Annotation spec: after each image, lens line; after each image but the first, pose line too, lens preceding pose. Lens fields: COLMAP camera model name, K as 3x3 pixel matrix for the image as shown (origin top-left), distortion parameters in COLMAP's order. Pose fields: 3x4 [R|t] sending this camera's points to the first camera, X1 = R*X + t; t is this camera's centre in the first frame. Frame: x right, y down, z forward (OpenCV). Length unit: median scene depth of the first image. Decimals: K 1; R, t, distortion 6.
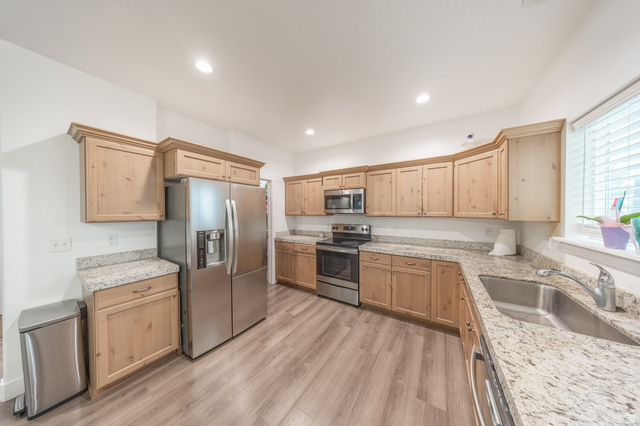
lens RADIAL K [[185.9, 0, 320.0], [0, 185.9, 213.0], [0, 0, 1]] dist [-0.000544, -0.000001]
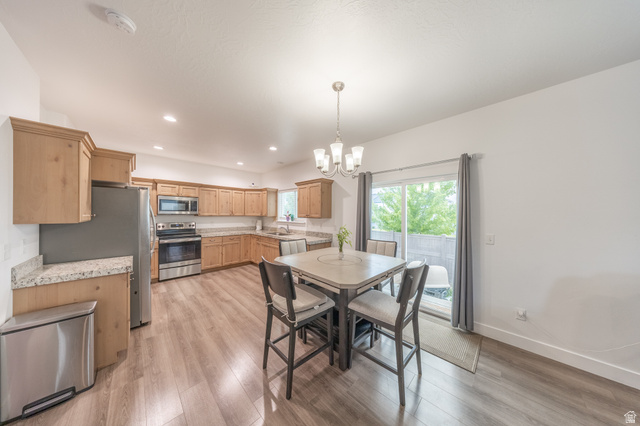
lens RADIAL K [[185.9, 0, 320.0], [0, 185.9, 213.0], [0, 0, 1]] dist [-0.000544, -0.000001]
pose [[0.206939, 0.008805, 0.978314, -1.253127], [-0.000858, 0.999961, -0.008818, 0.005548], [-0.978353, 0.000985, 0.206938, -0.351276]]
